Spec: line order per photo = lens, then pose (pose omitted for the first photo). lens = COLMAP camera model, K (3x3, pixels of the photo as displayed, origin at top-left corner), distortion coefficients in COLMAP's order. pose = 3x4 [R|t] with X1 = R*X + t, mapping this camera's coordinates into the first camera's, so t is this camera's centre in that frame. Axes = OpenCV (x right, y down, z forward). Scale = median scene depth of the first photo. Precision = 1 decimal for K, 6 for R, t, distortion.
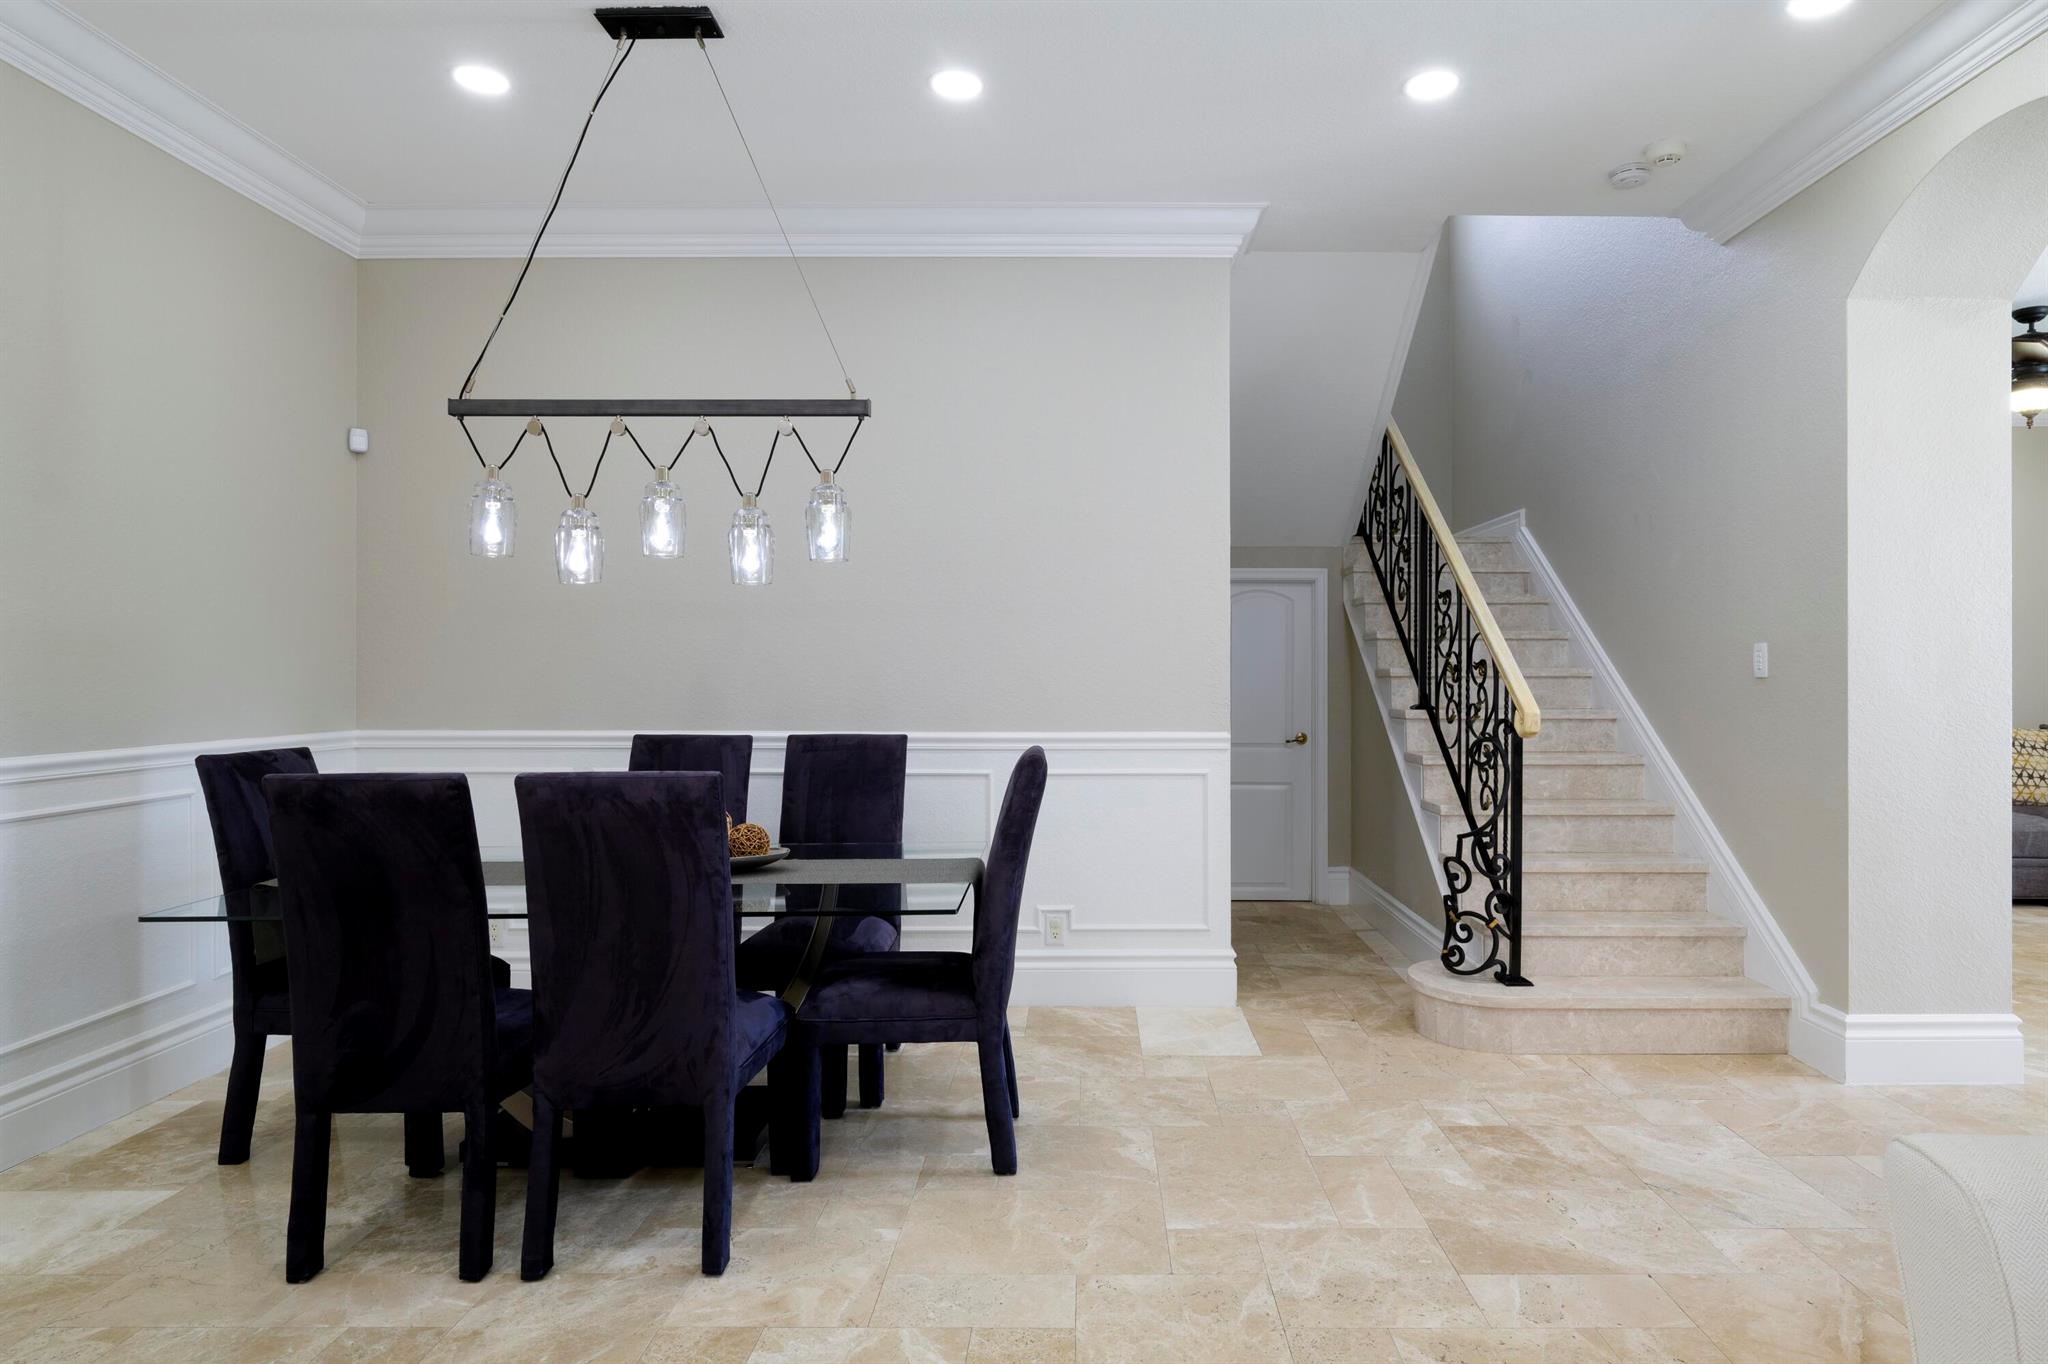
lens RADIAL K [[1119.3, 0, 1062.8], [0, 1119.3, 688.0], [0, 0, 1]] dist [0.001261, -0.002668]
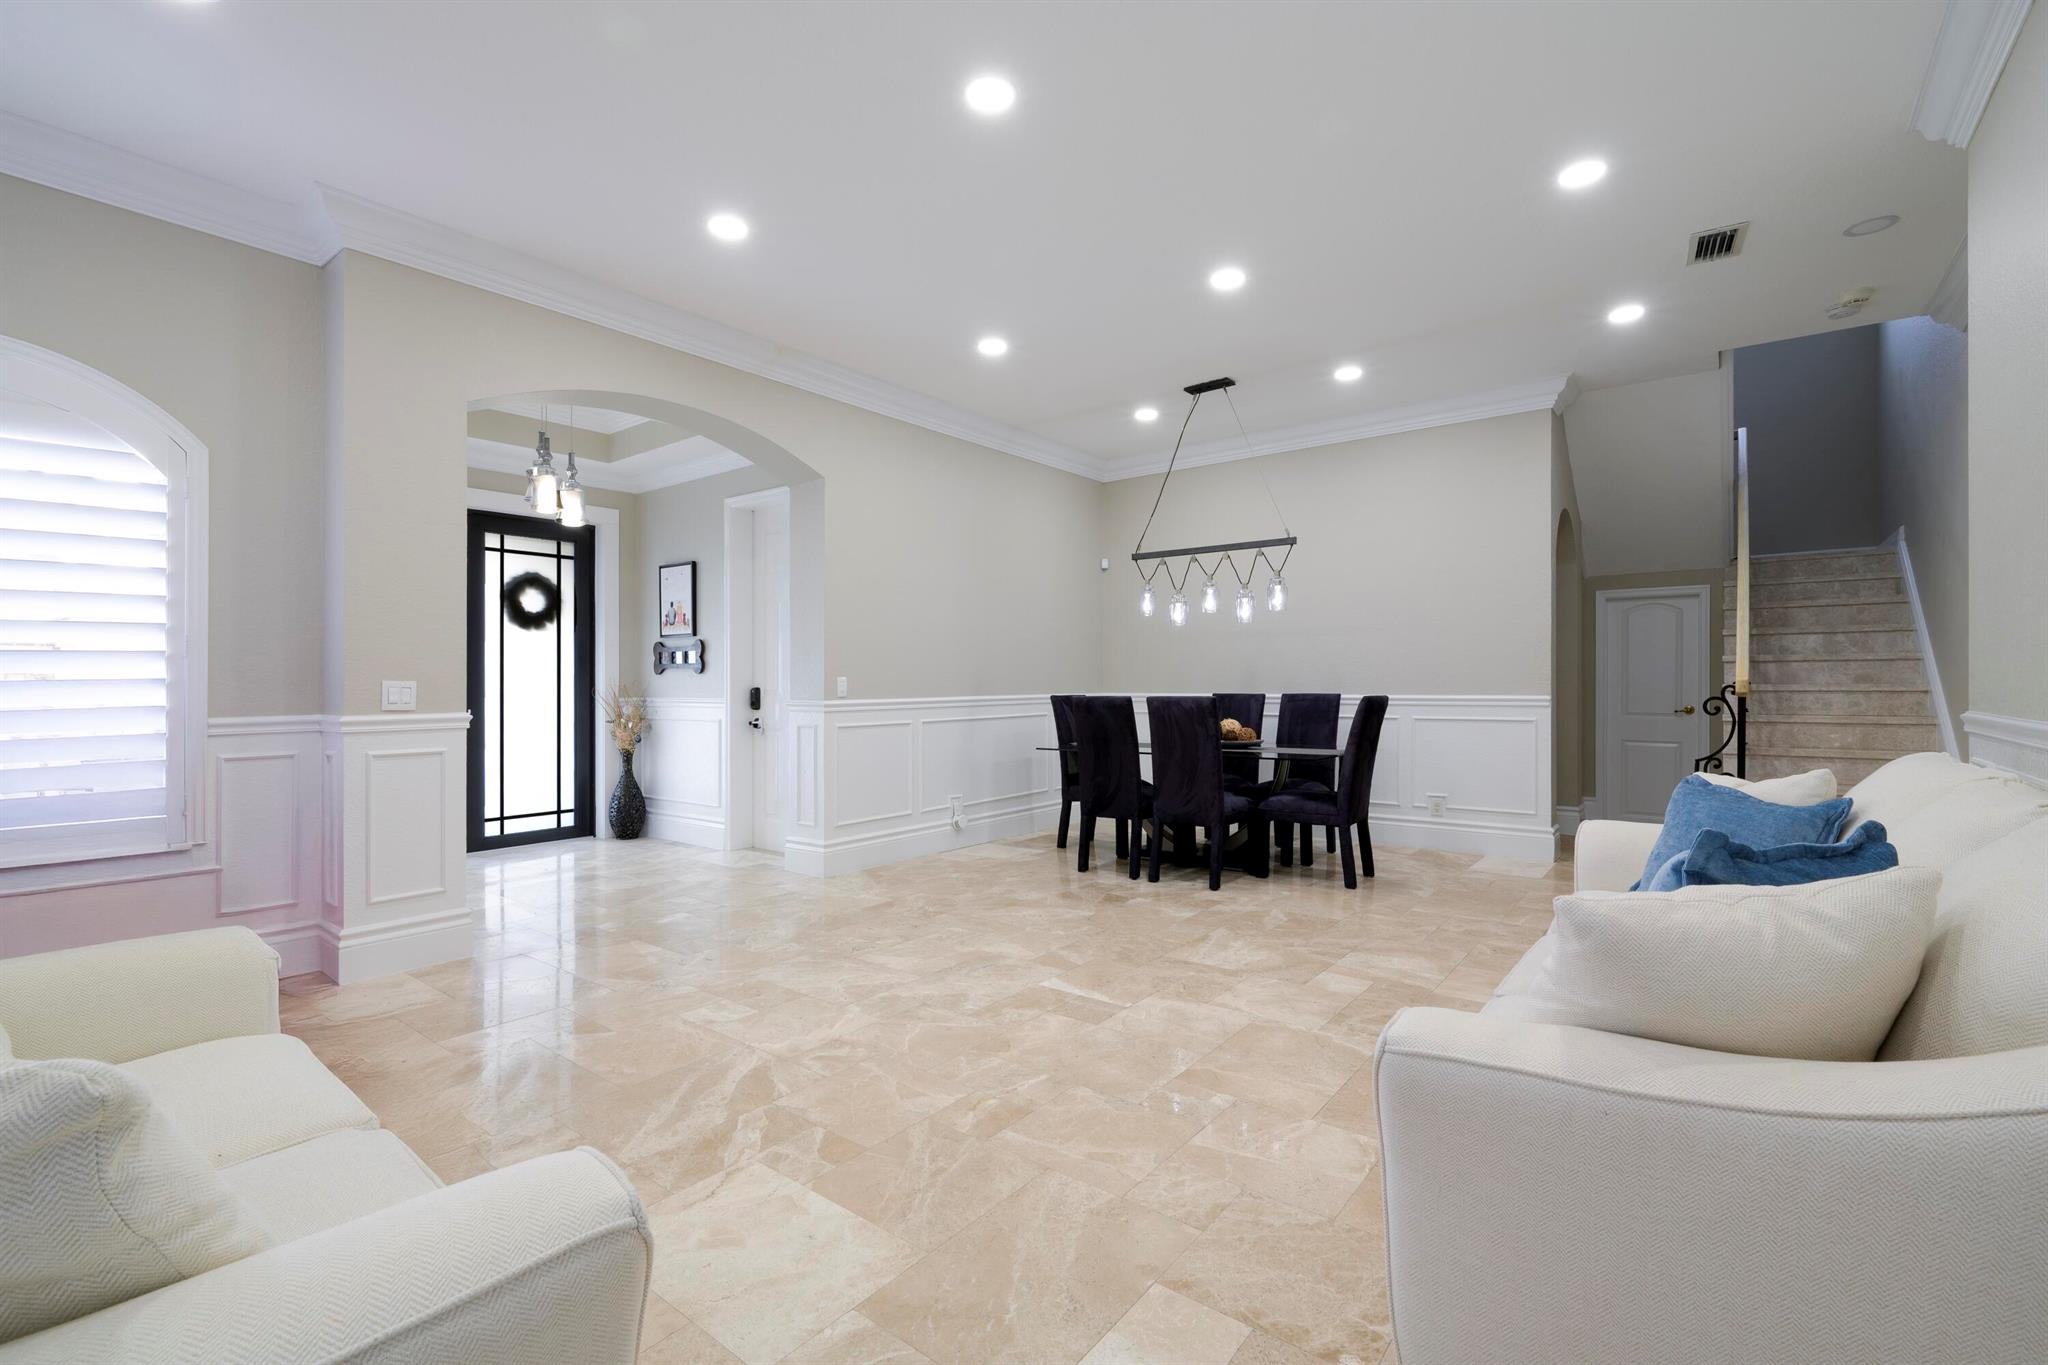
lens RADIAL K [[882.0, 0, 1036.9], [0, 882.0, 689.3], [0, 0, 1]] dist [-0.003204, -0.000202]
pose [[0.795052, 0.000675, -0.606541, 0.478781], [-0.002324, 0.999995, -0.001934, 0.049206], [0.606537, 0.002948, 0.795050, -0.695988]]
